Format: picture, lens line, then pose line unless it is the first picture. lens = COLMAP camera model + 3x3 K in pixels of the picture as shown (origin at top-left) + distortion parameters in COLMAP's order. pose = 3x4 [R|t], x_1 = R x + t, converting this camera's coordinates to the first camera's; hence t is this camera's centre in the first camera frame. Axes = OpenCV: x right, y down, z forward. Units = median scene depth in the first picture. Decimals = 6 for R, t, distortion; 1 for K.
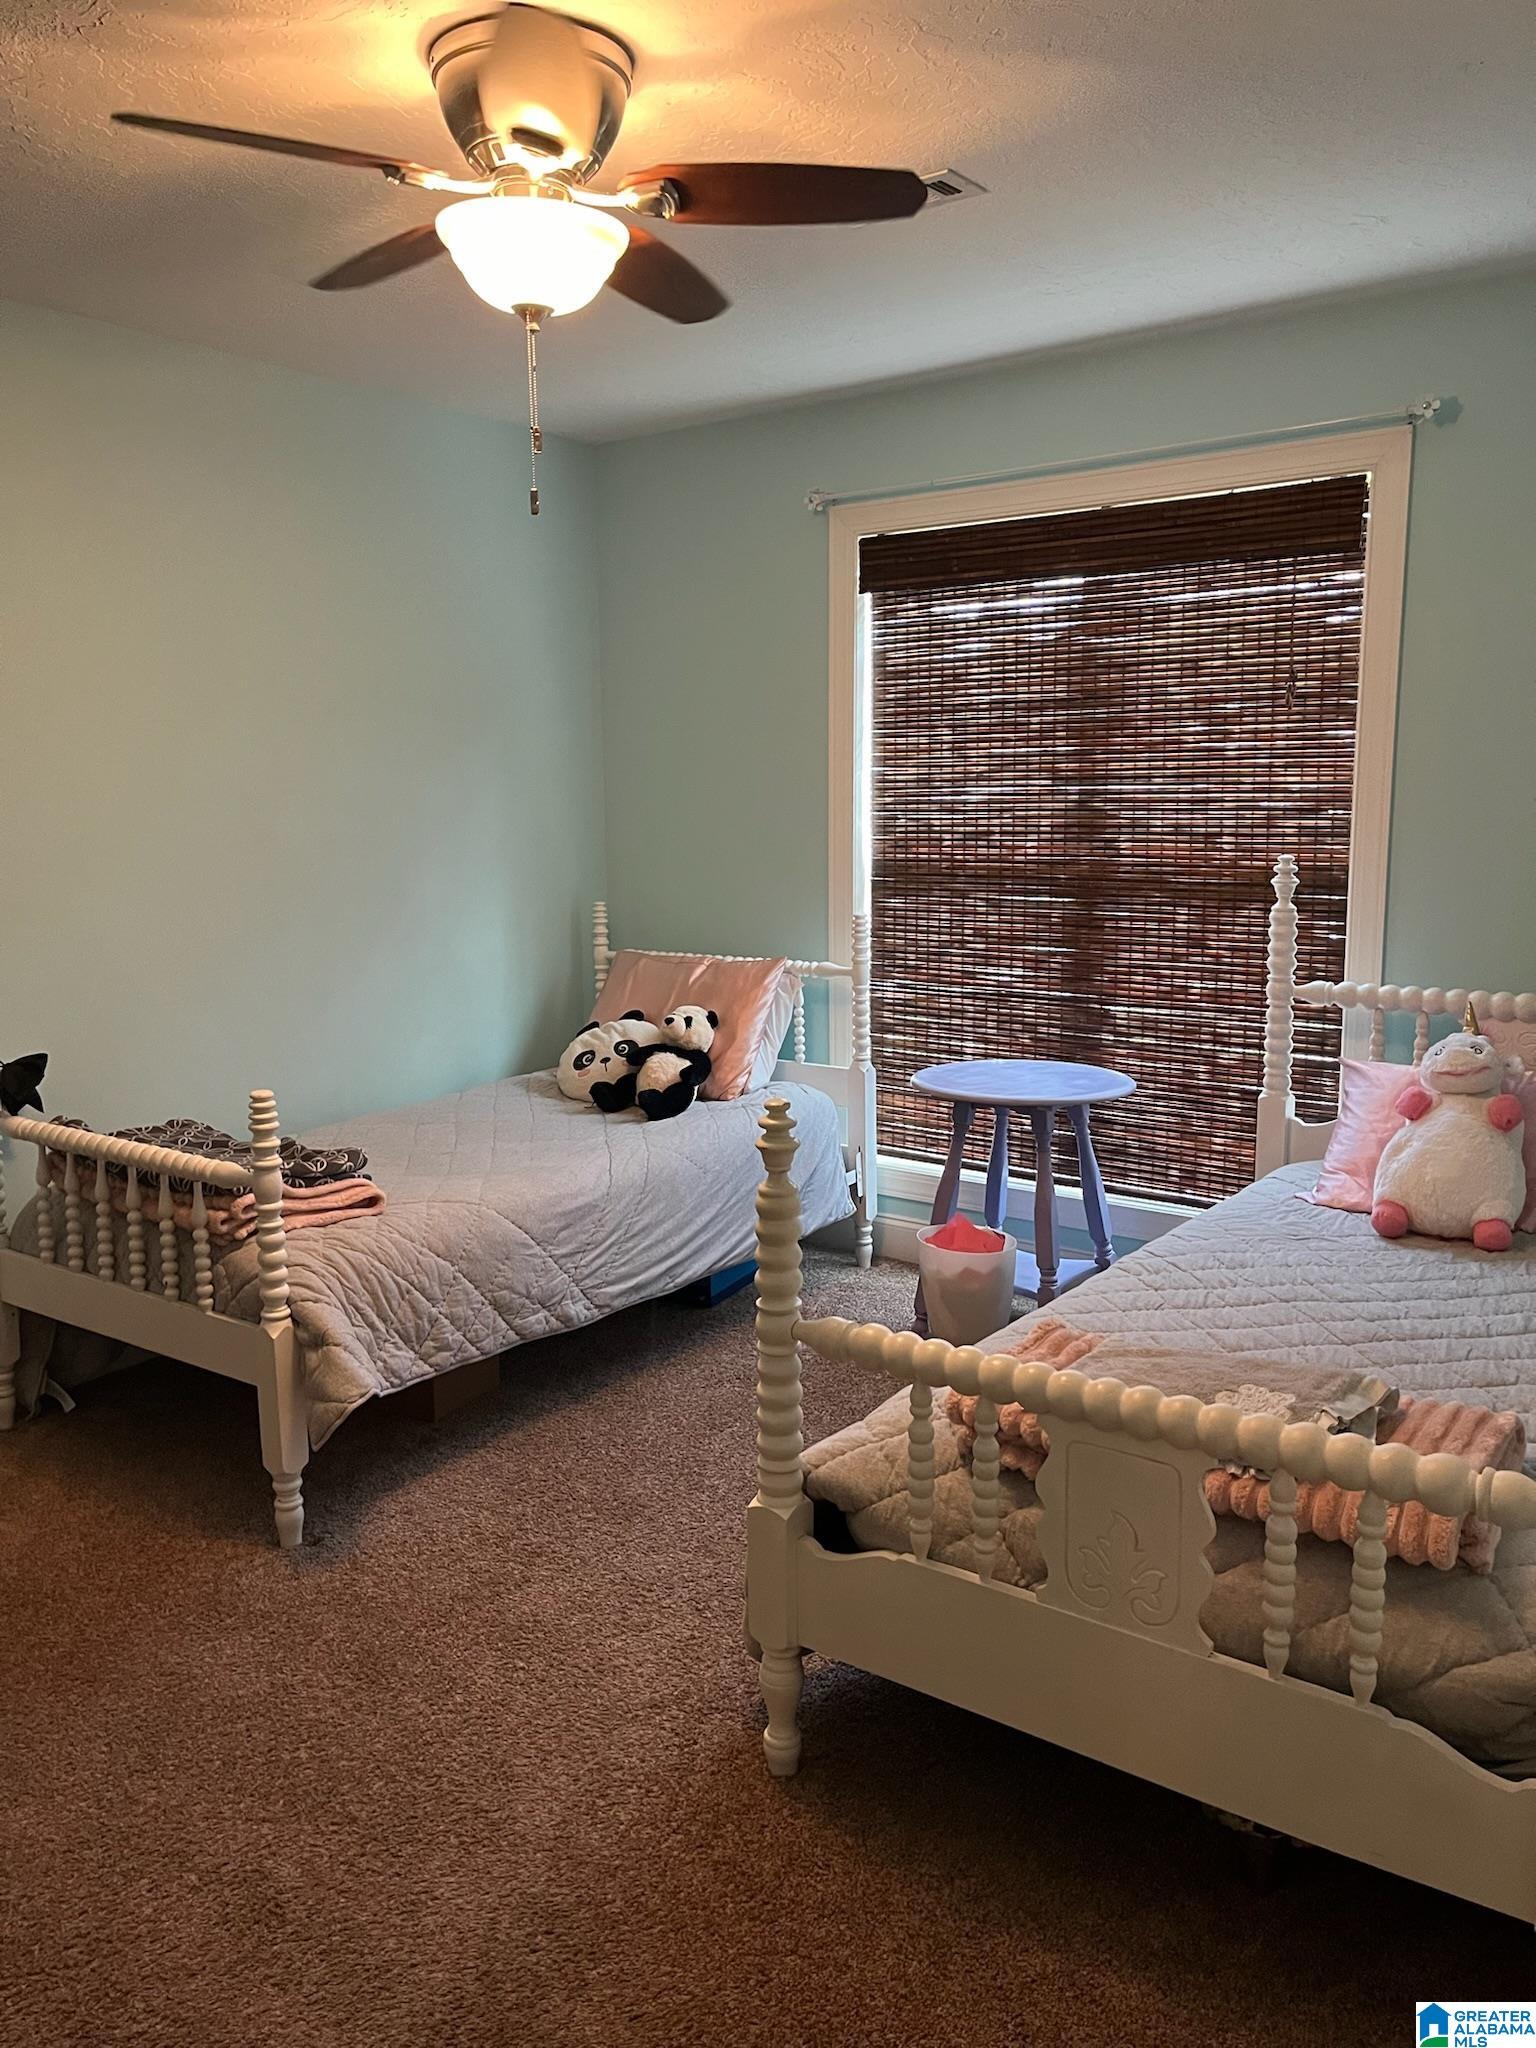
lens RADIAL K [[1548.3, 0, 777.3], [0, 1548.3, 1016.9], [0, 0, 1]] dist [0.066590, -0.078472]
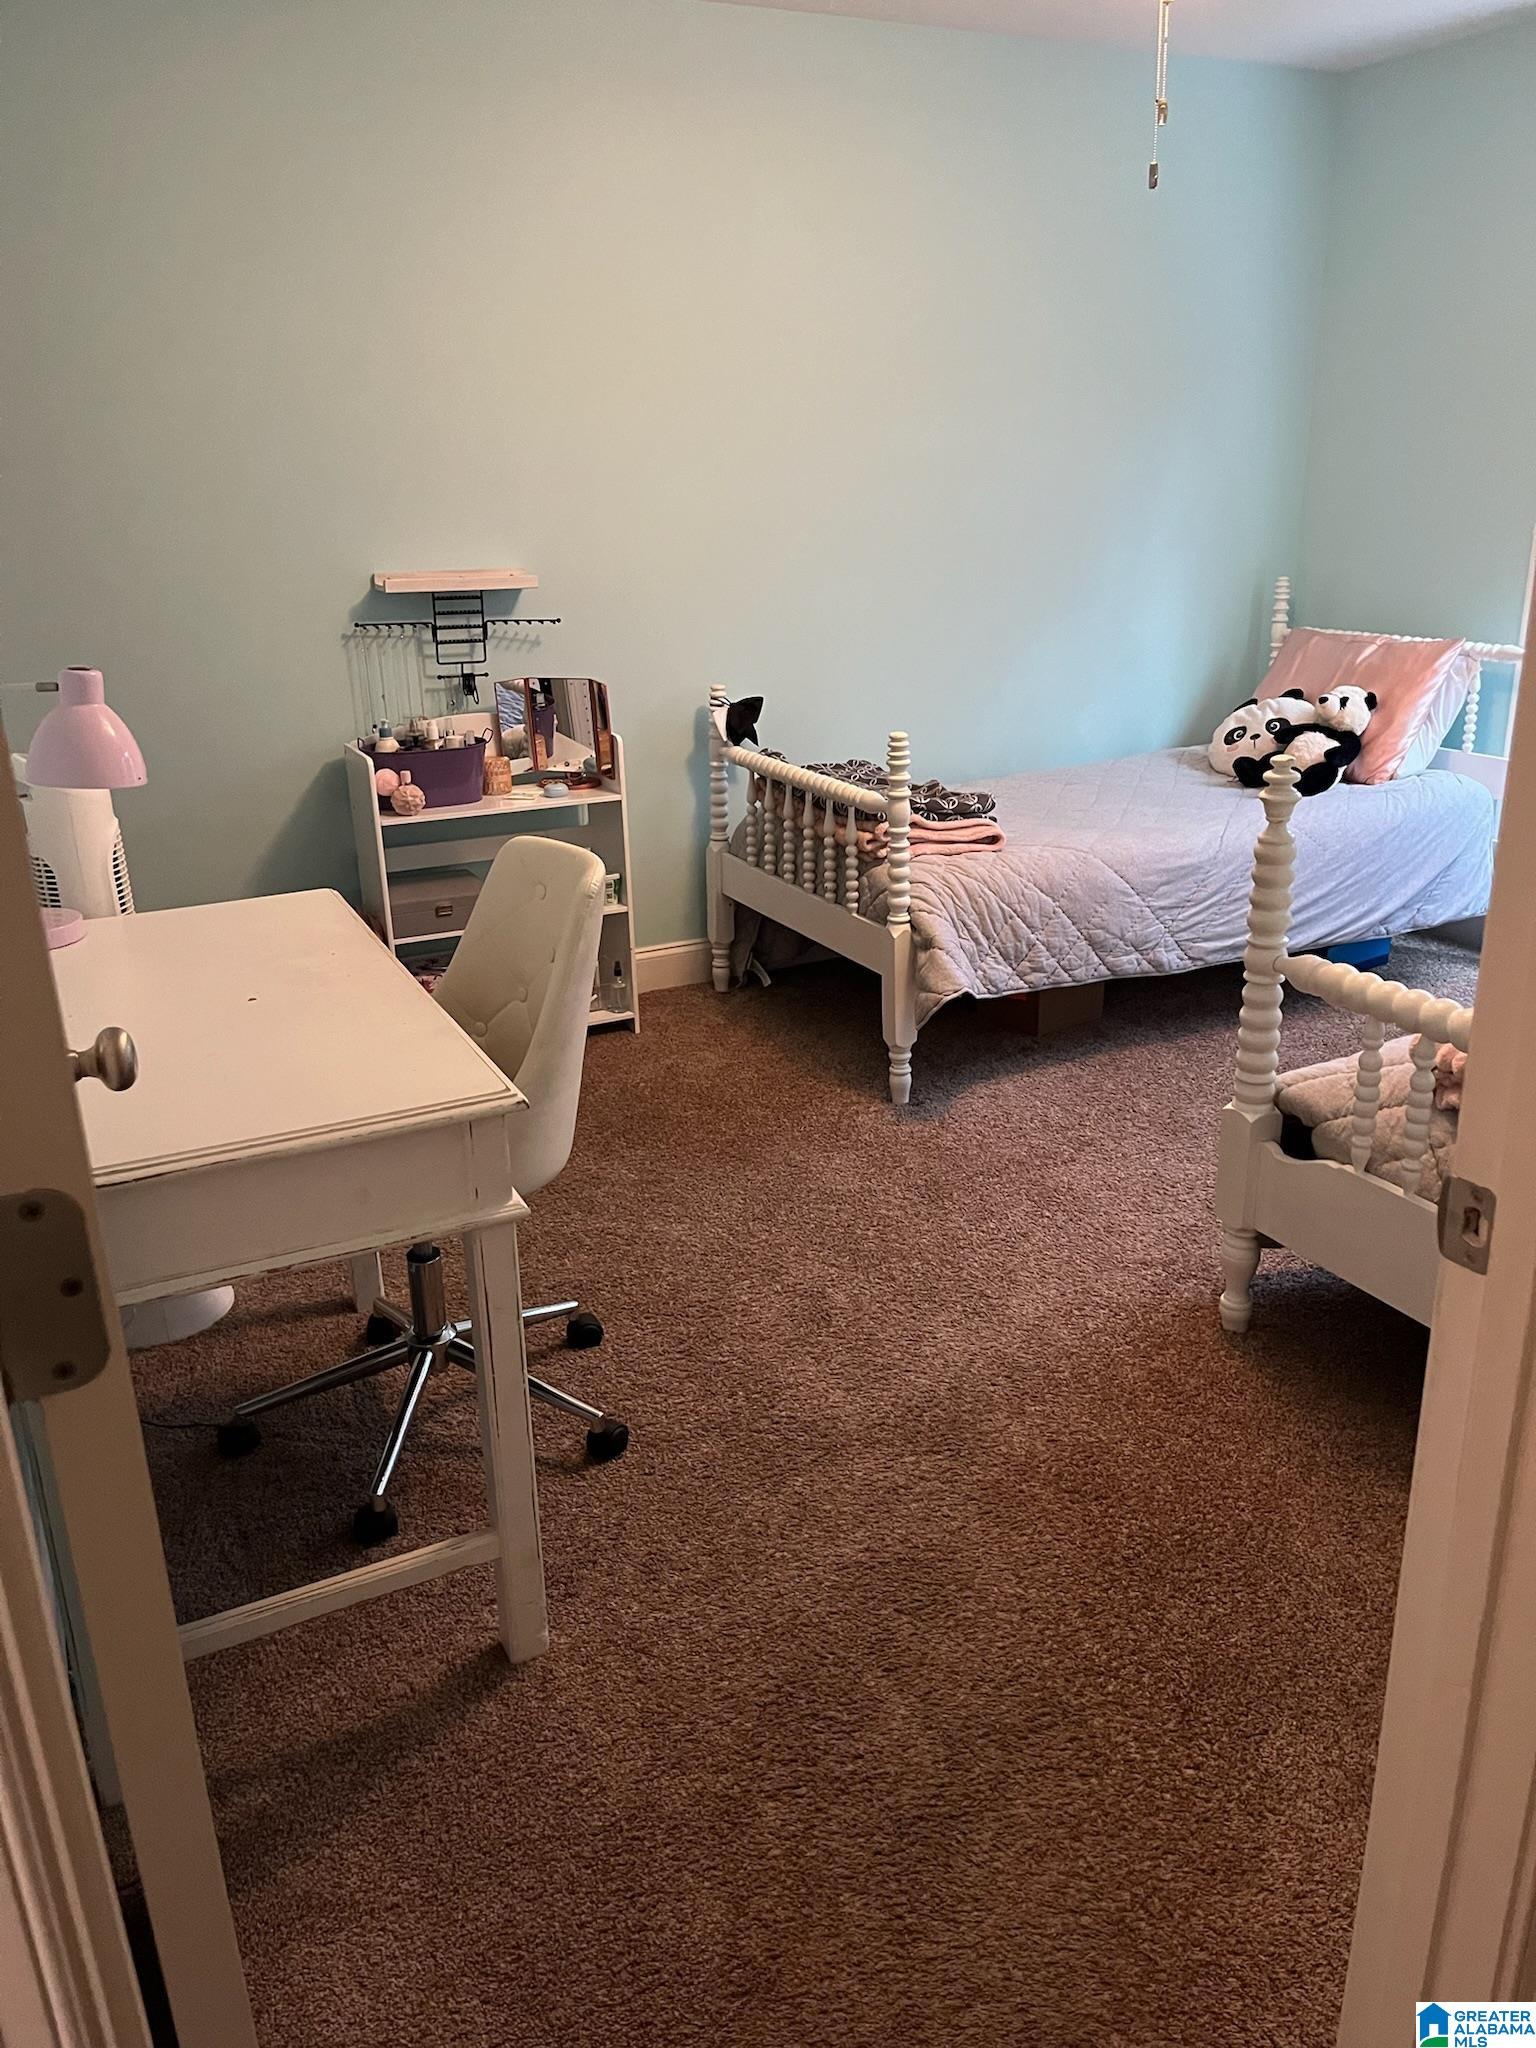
lens RADIAL K [[1519.3, 0, 775.7], [0, 1519.3, 1029.2], [0, 0, 1]] dist [0.049508, -0.088151]
pose [[0.887294, 0.145845, -0.437537, 0.117704], [-0.051128, 0.973941, 0.220964, 0.014201], [0.458362, -0.173689, 0.871629, -0.093454]]
